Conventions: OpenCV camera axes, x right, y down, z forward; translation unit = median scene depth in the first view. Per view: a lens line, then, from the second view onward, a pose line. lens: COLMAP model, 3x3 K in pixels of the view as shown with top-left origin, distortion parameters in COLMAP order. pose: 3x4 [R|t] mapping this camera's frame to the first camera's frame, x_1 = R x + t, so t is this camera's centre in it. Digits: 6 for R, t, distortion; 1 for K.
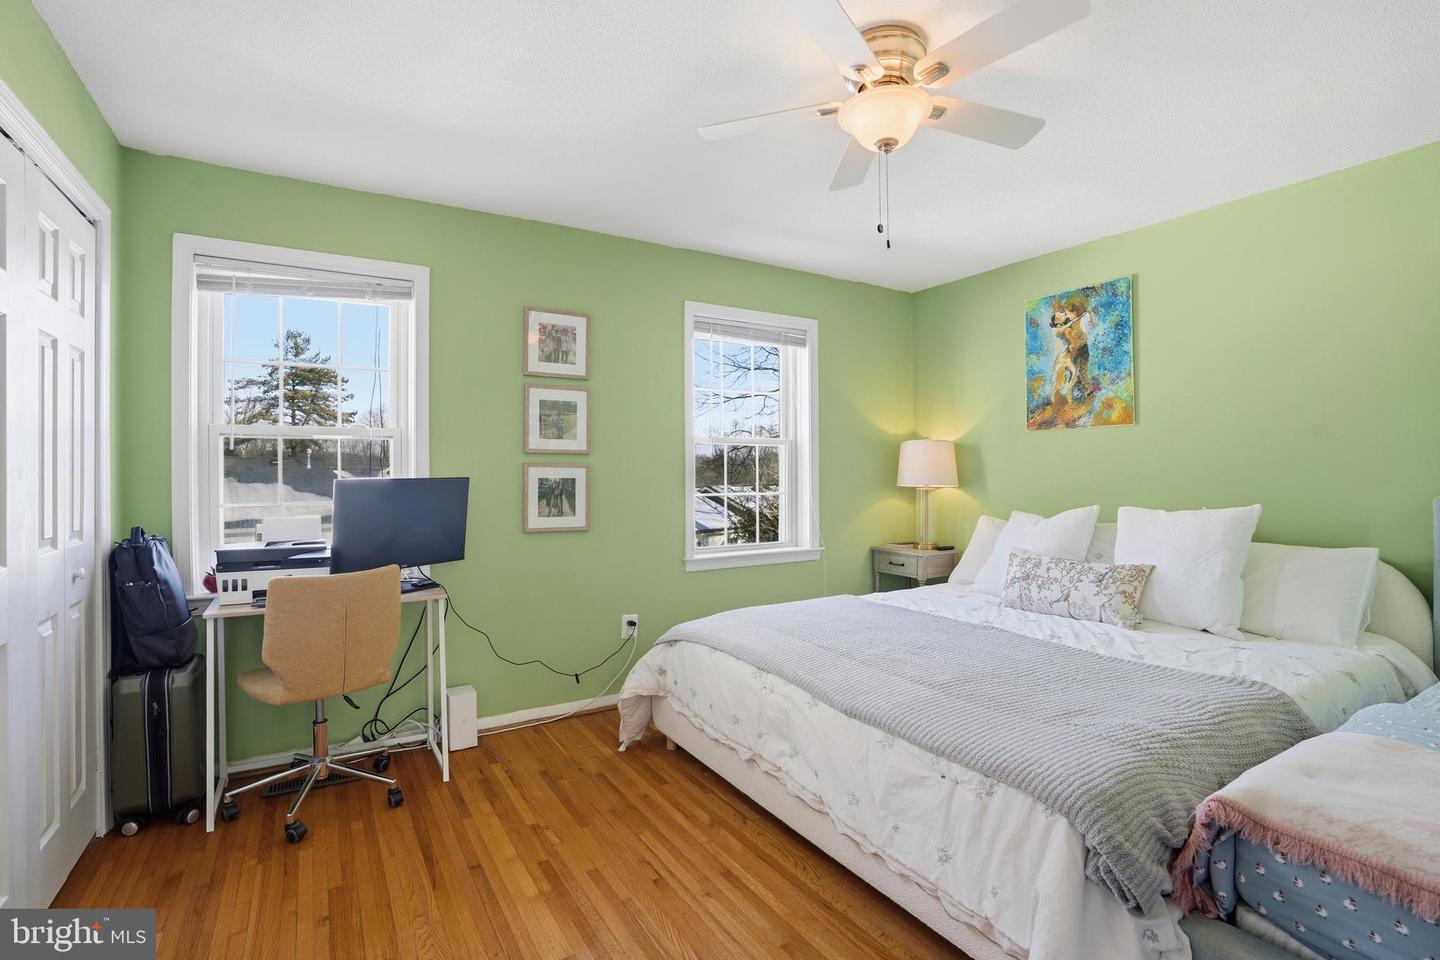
lens RADIAL K [[671.4, 0, 724.0], [0, 671.4, 463.9], [0, 0, 1]] dist [-0.033405, 0.000182]
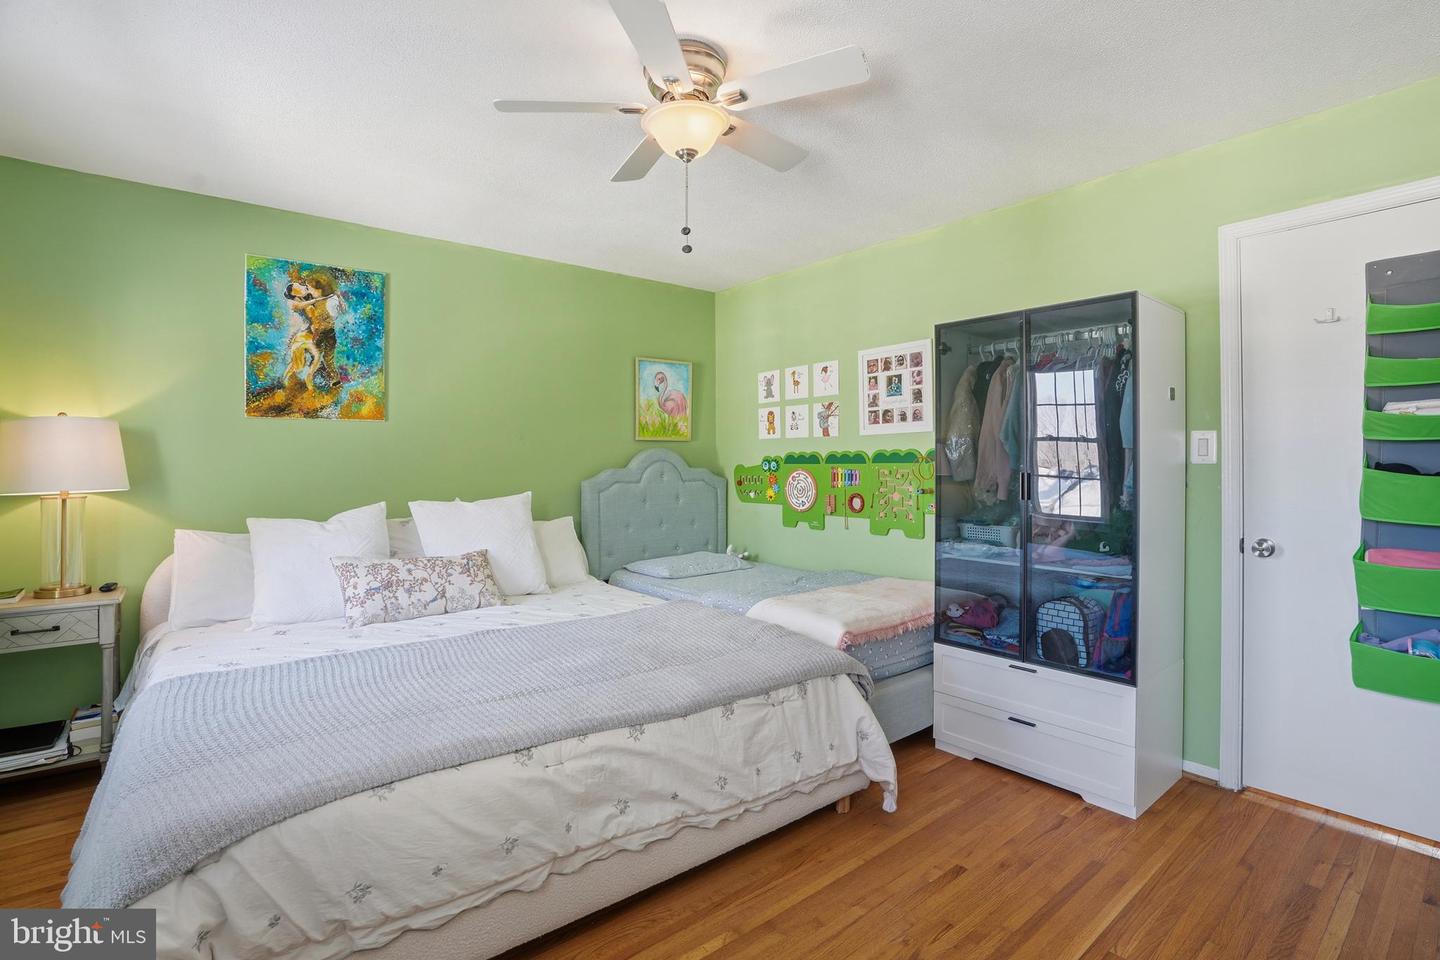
lens RADIAL K [[671.4, 0, 724.0], [0, 671.4, 463.9], [0, 0, 1]] dist [-0.033405, 0.000182]
pose [[-0.109784, 0.002036, 0.993953, -0.426629], [-0.007255, 0.999970, -0.002850, 0.004925], [-0.993929, -0.007524, -0.109766, 0.563836]]
